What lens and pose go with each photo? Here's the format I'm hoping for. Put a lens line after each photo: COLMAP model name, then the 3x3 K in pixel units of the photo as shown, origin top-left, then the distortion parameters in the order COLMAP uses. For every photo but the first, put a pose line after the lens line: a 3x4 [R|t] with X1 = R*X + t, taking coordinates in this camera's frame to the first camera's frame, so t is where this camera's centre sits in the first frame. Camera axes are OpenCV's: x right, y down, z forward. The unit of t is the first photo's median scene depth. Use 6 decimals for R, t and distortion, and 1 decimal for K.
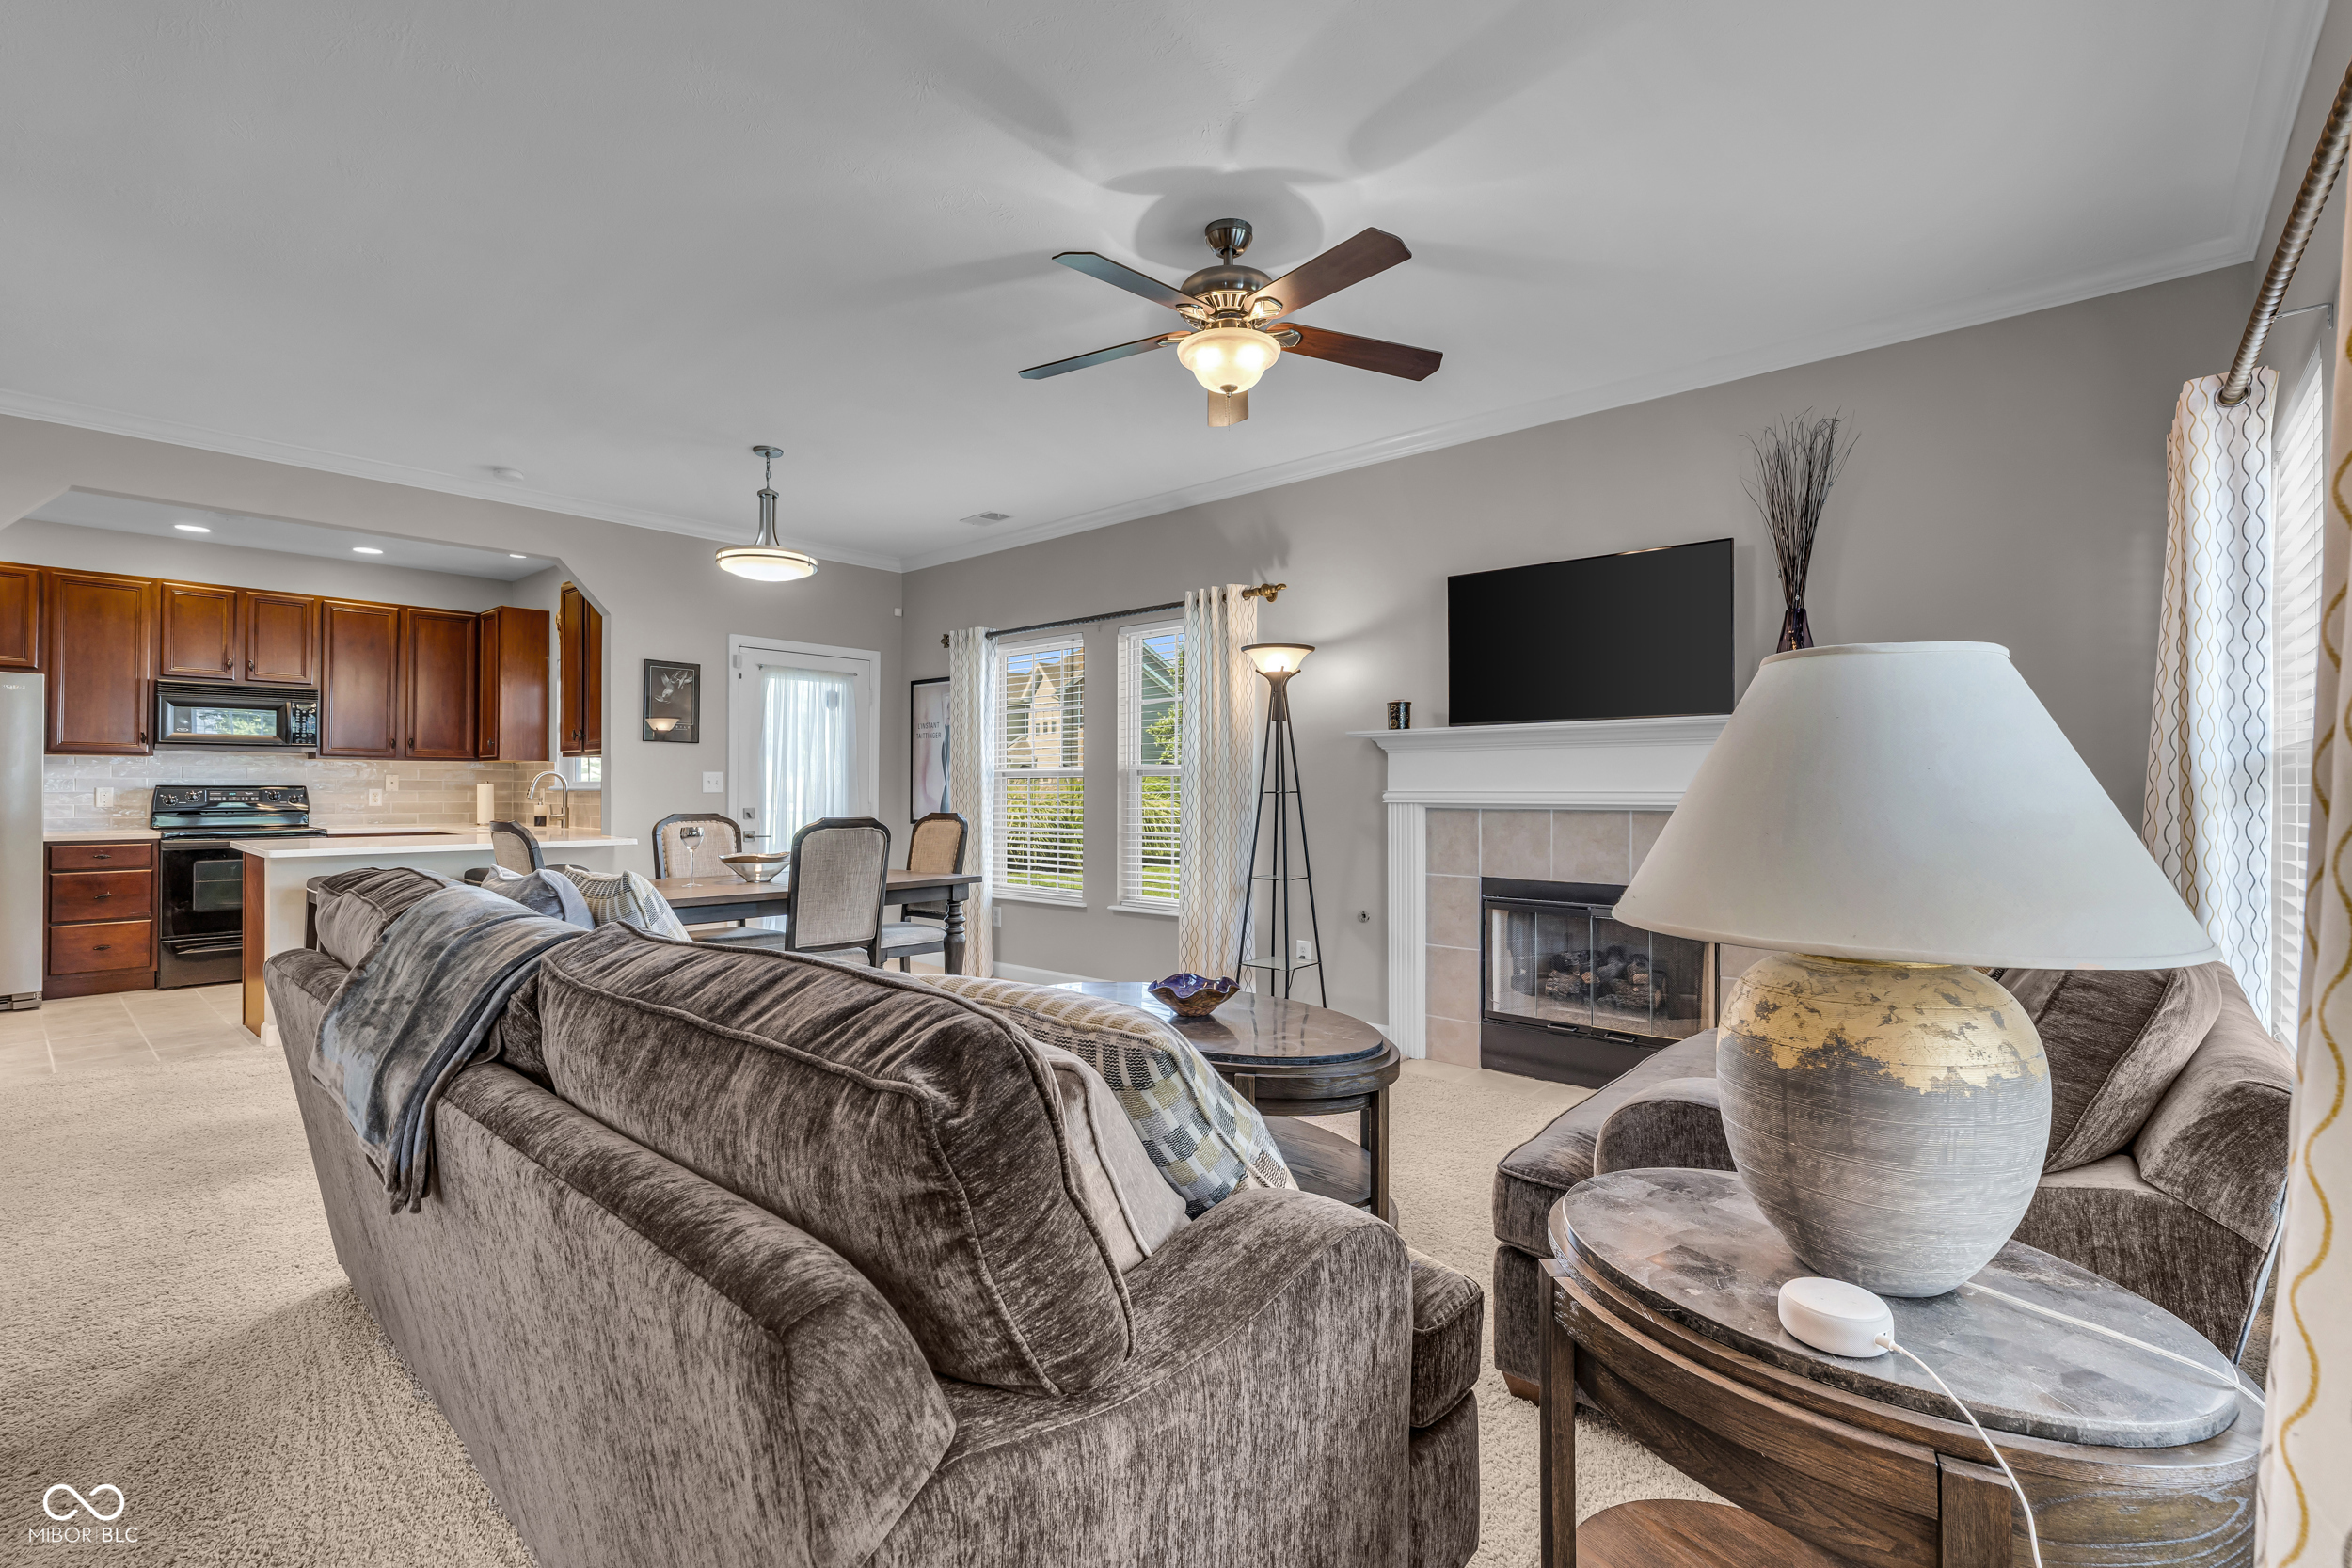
lens RADIAL K [[1048.6, 0, 1170.2], [0, 1048.6, 789.5], [0, 0, 1]] dist [-0.014952, 0.000531]
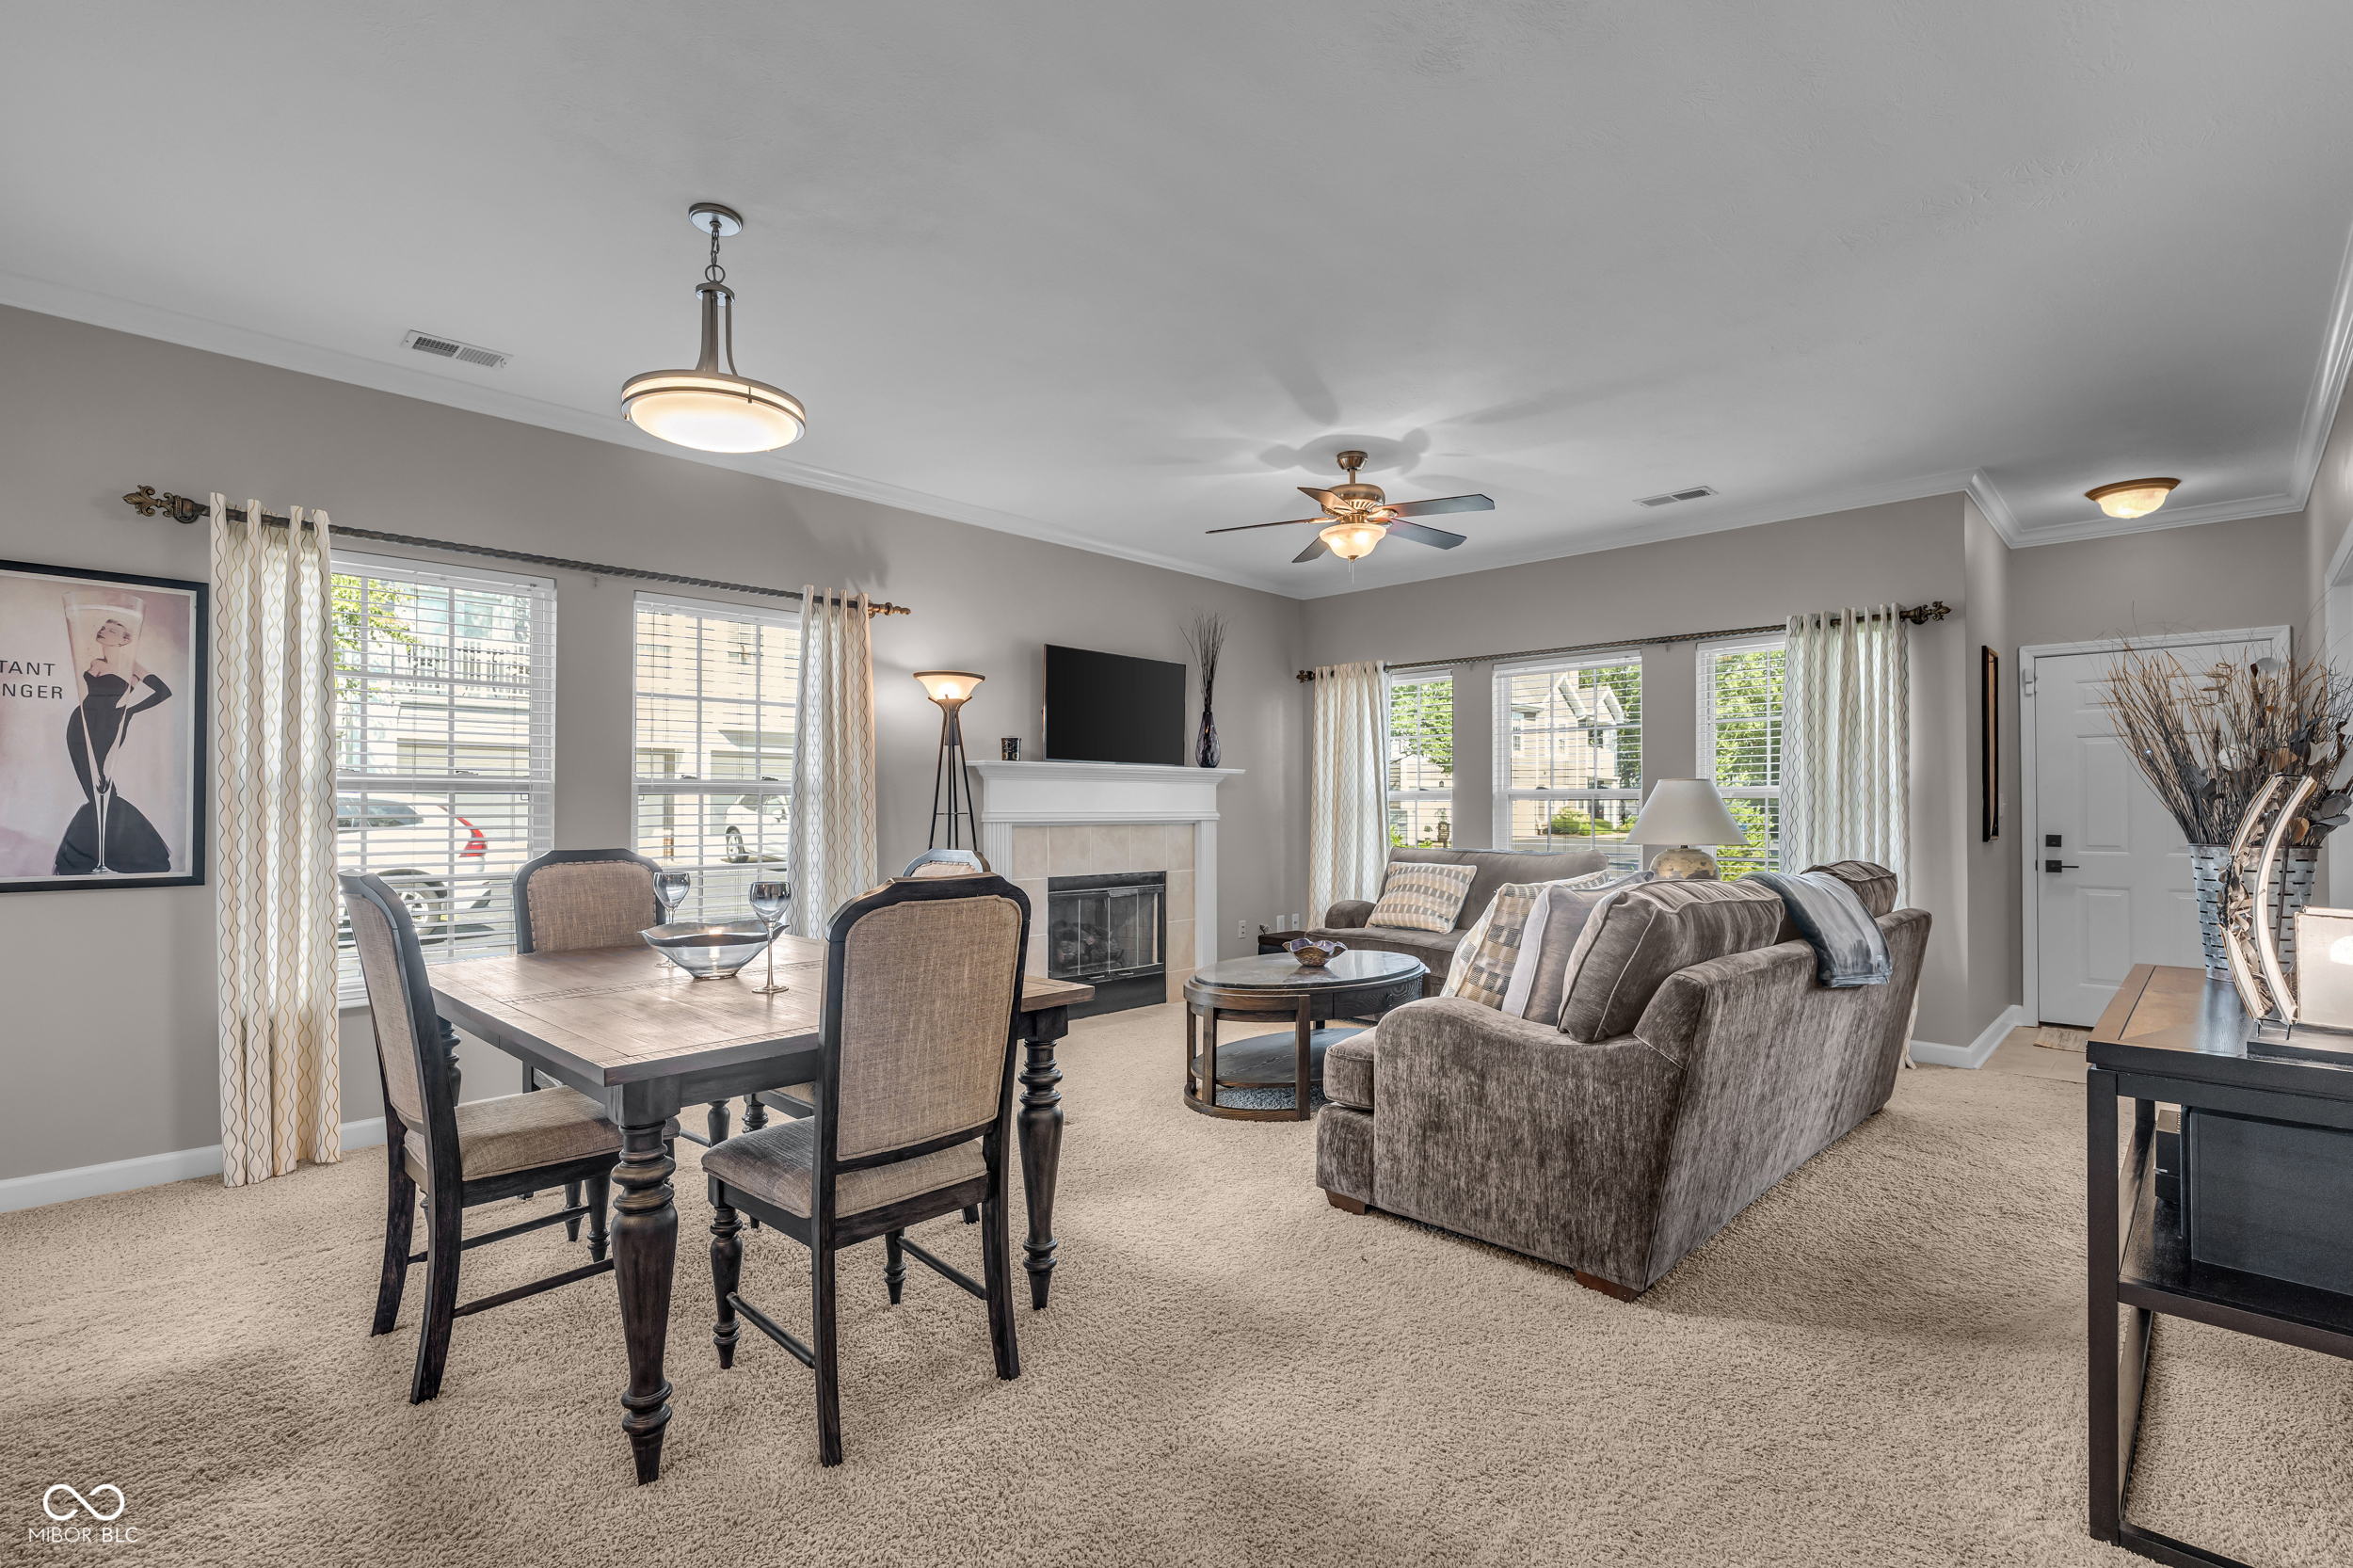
lens RADIAL K [[1049.1, 0, 1170.7], [0, 1049.1, 789.5], [0, 0, 1]] dist [-0.014952, 0.000531]
pose [[0.056723, 0.012675, 0.998309, -0.962769], [0.001061, 0.999918, -0.012755, -0.007878], [-0.998389, 0.001782, 0.056705, 0.746180]]
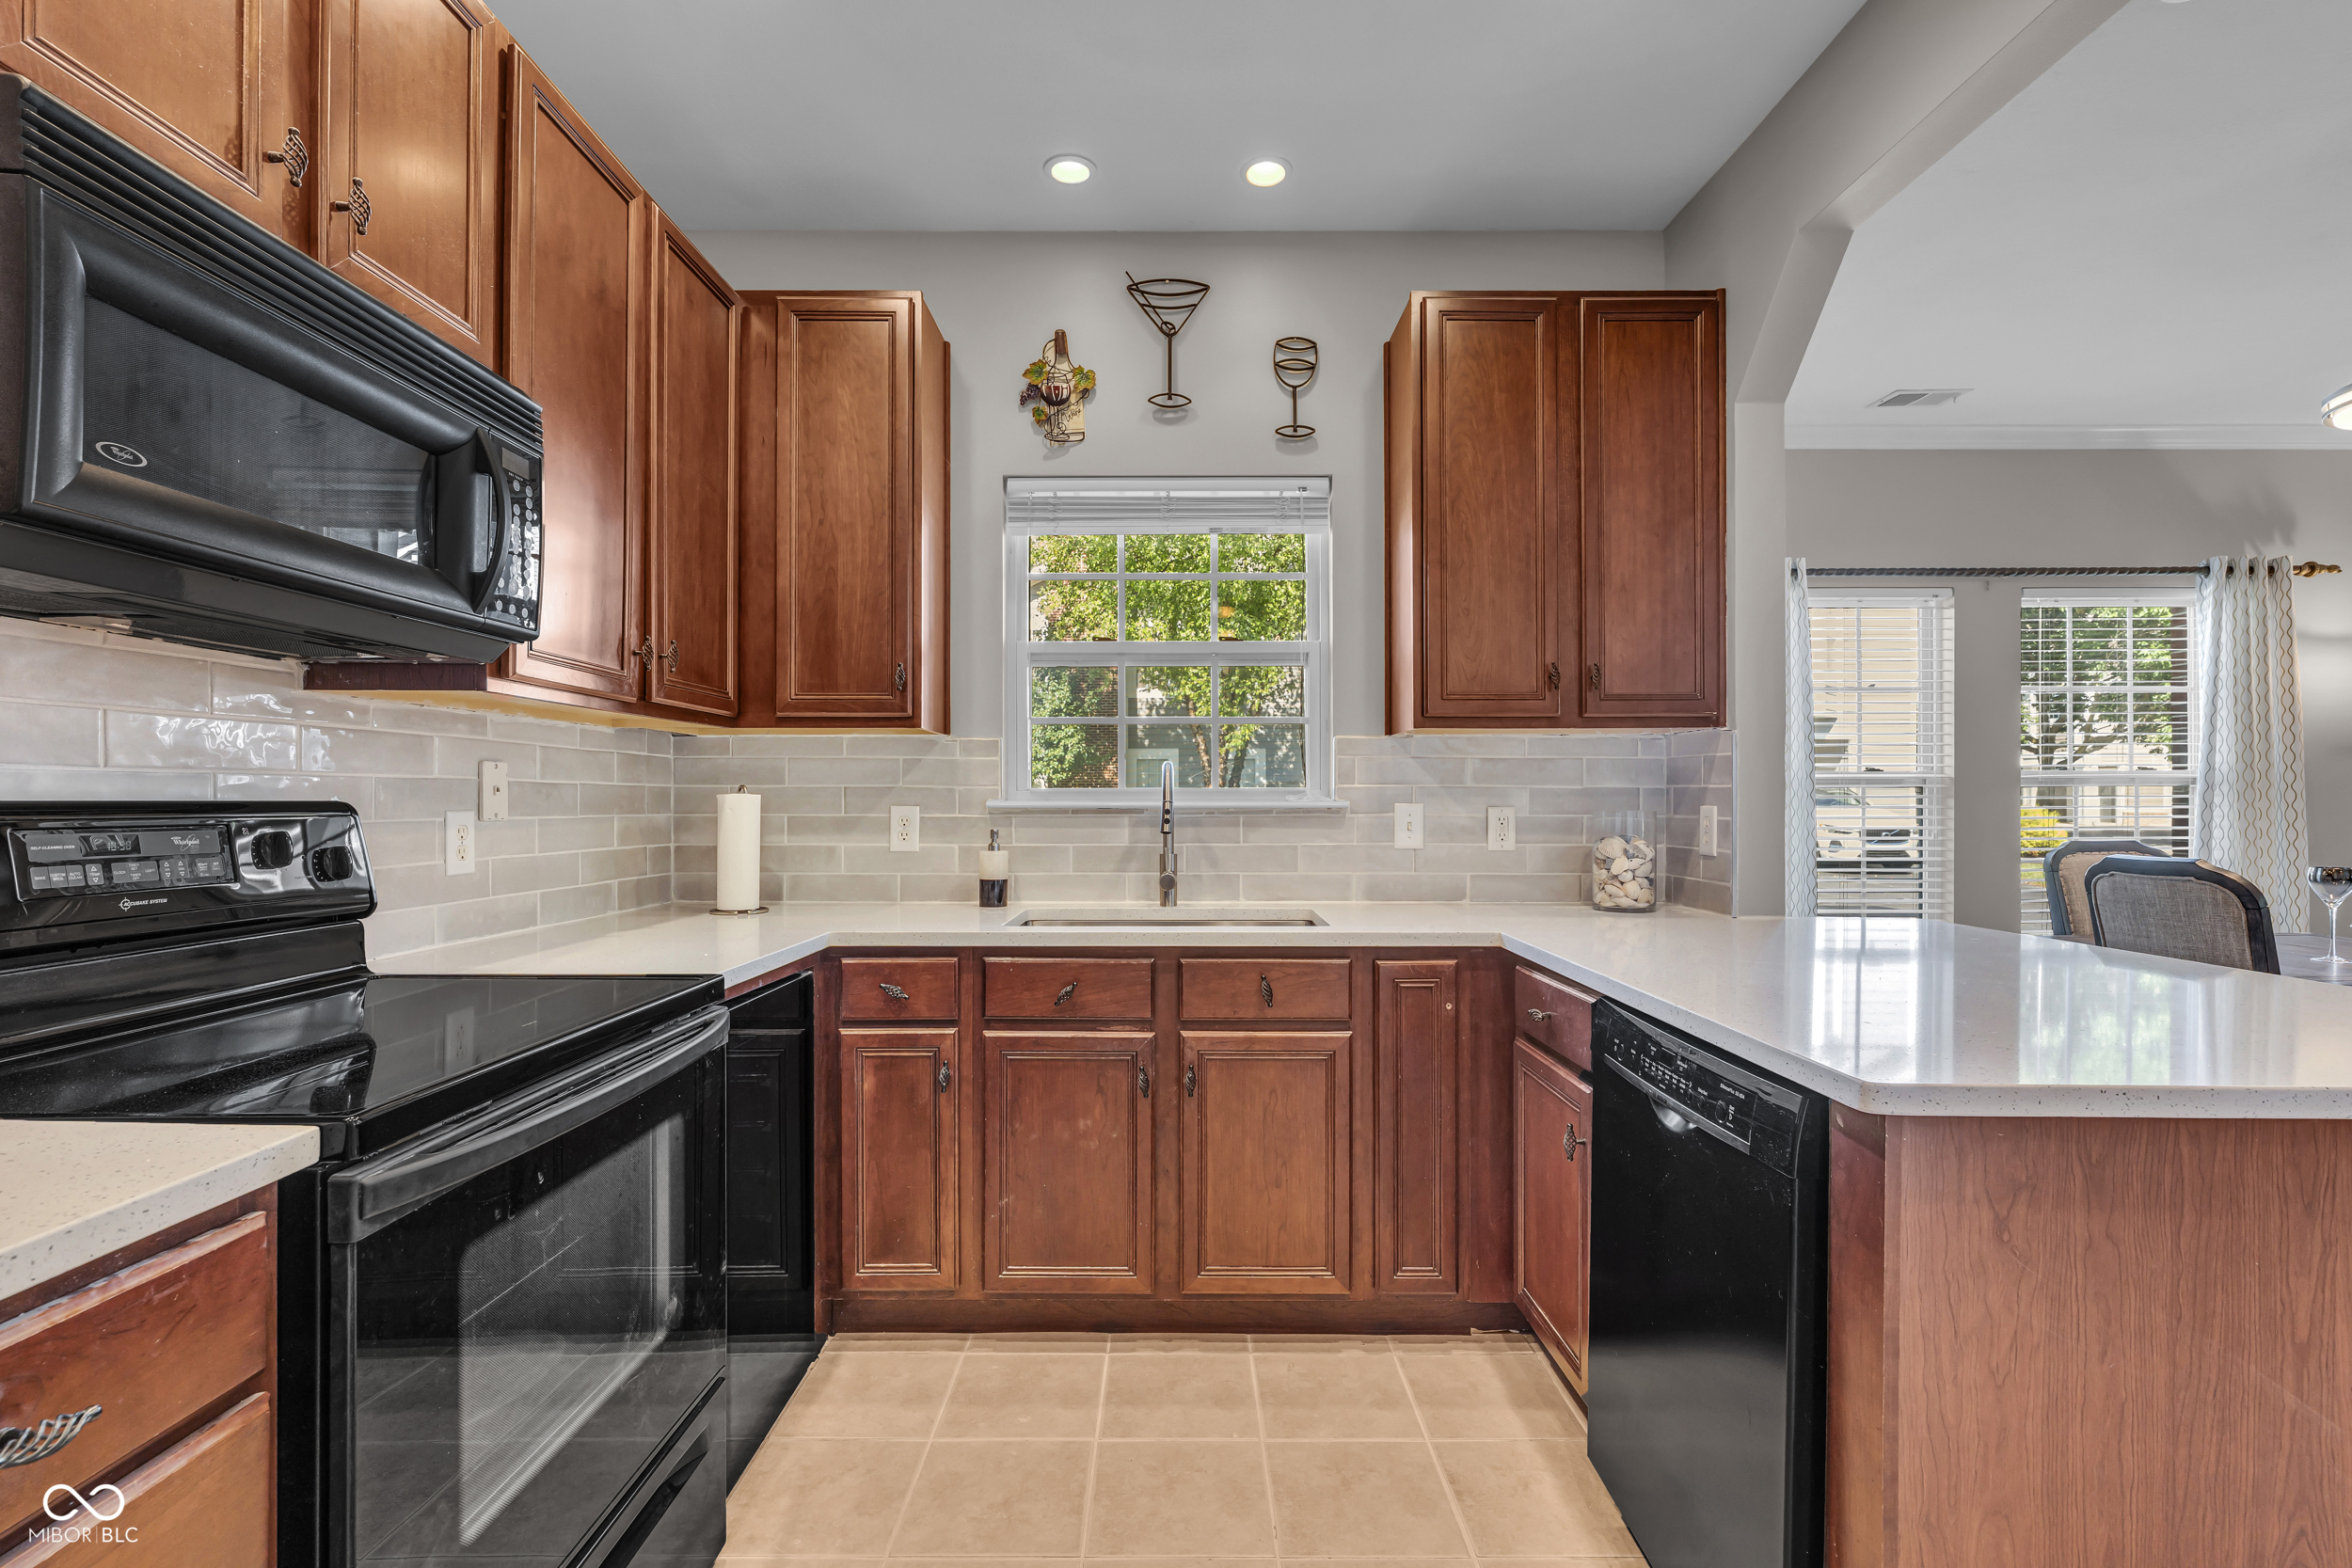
lens RADIAL K [[1048.6, 0, 1170.2], [0, 1048.6, 789.5], [0, 0, 1]] dist [-0.014952, 0.000531]
pose [[0.763331, 0.004531, 0.645992, -1.270299], [0.005134, 0.999901, -0.013080, -0.005311], [-0.645987, 0.013301, 0.763232, 1.057673]]
